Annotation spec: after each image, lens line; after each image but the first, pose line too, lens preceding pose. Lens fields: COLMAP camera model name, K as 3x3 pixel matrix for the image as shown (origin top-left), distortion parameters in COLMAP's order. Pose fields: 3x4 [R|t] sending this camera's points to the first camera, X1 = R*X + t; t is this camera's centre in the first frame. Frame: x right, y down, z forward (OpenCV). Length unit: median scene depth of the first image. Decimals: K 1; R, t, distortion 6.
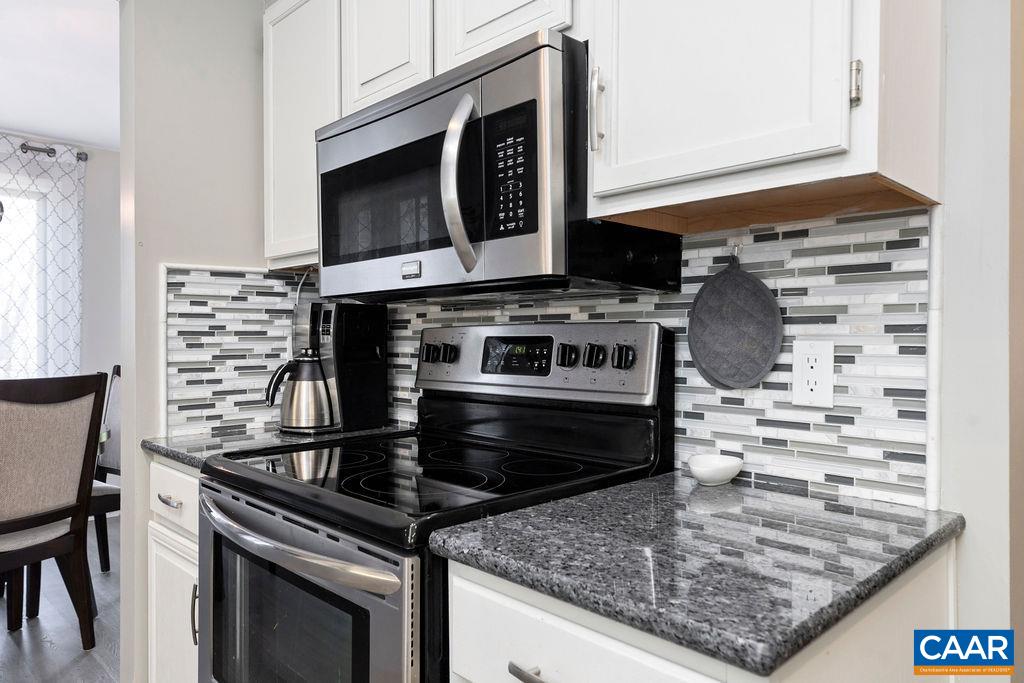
lens RADIAL K [[637.4, 0, 492.9], [0, 637.4, 326.5], [0, 0, 1]] dist [-0.000702, -0.000858]
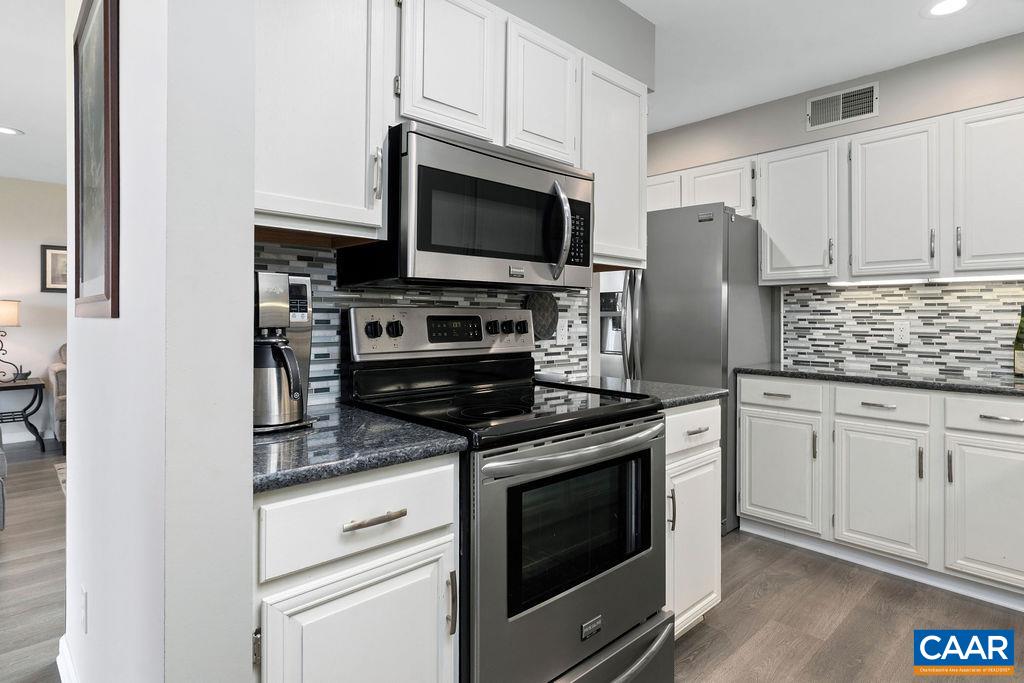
lens RADIAL K [[540.9, 0, 488.0], [0, 540.9, 294.7], [0, 0, 1]] dist [-0.000446, 0.000665]
pose [[0.072536, 0.043545, 0.996415, -1.598203], [-0.022975, 0.998854, -0.041979, 0.023447], [-0.997101, -0.019848, 0.073453, 1.114824]]
